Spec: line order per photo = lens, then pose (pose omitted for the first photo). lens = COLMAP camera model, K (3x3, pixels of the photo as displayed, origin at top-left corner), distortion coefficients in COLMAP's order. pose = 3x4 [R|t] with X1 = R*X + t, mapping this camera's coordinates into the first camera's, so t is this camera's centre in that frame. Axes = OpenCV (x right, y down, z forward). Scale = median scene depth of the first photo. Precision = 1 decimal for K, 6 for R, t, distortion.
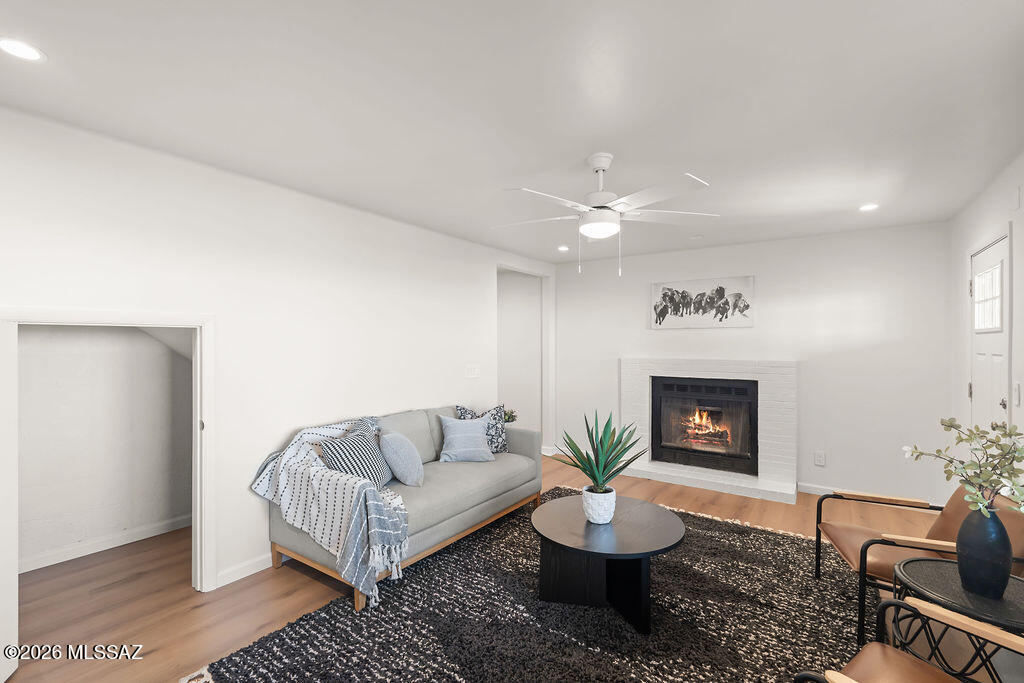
lens RADIAL K [[459.5, 0, 512.0], [0, 459.5, 341.5], [0, 0, 1]] dist [-0.000942, 0.000118]
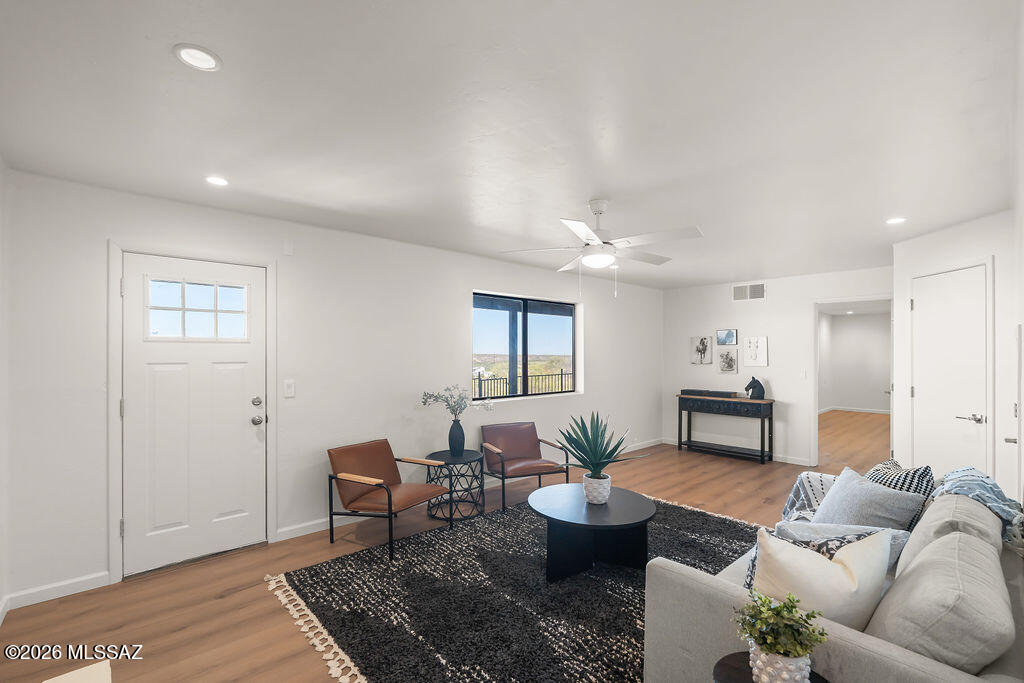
lens RADIAL K [[459.5, 0, 512.0], [0, 459.5, 341.5], [0, 0, 1]] dist [-0.000942, 0.000118]
pose [[-0.972053, 0.005434, 0.234701, 0.088962], [-0.000886, 0.999640, -0.026812, 0.002425], [-0.234762, -0.026270, -0.971698, 1.783059]]
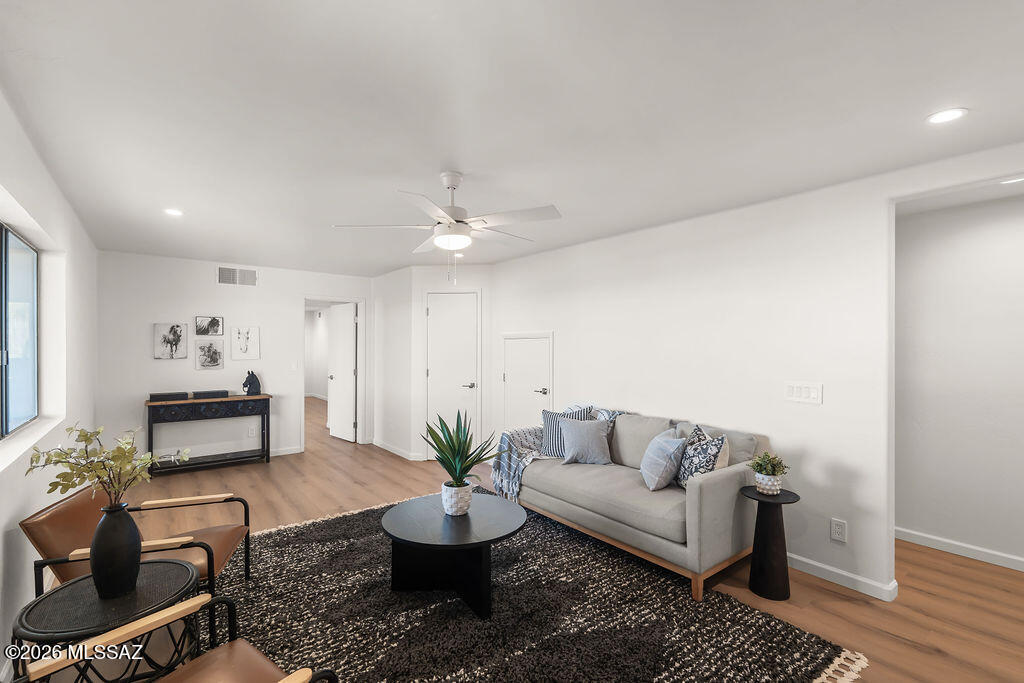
lens RADIAL K [[460.4, 0, 512.0], [0, 460.4, 341.5], [0, 0, 1]] dist [0.000209, -0.000177]
pose [[-0.298145, -0.011319, -0.954454, 0.941388], [-0.003003, 0.999936, -0.010920, 0.001166], [0.954516, -0.000389, -0.298160, 1.151622]]
